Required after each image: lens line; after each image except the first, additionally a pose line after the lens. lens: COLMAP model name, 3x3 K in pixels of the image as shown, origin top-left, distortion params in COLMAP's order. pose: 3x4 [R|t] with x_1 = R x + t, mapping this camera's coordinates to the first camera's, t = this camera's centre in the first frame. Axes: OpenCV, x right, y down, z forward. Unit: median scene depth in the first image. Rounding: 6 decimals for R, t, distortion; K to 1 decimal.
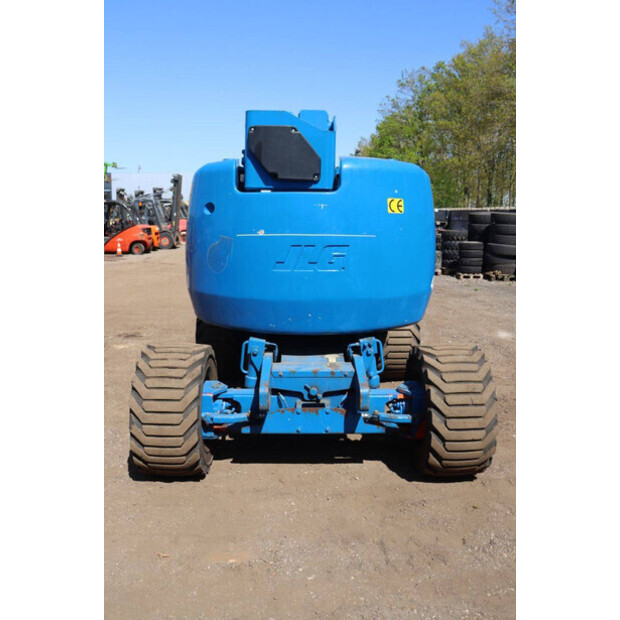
lens RADIAL K [[532.6, 0, 310.0], [0, 532.6, 310.0], [0, 0, 1]] dist [-0.129755, 0.001665]
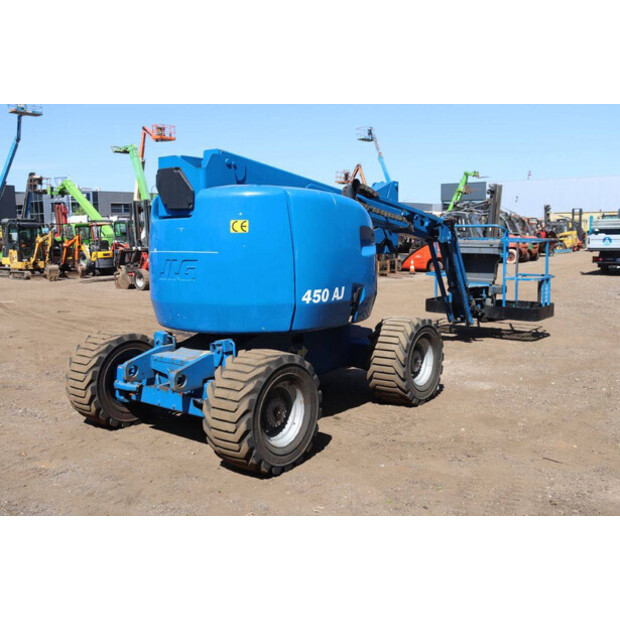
lens RADIAL K [[630.7, 0, 310.0], [0, 630.7, 310.0], [0, 0, 1]] dist [-0.106964, 0.208152]
pose [[0.768495, 0.057454, -0.637271, 1.155881], [-0.089551, 0.995816, -0.018213, -0.002746], [0.633558, 0.071065, 0.770425, 0.045969]]
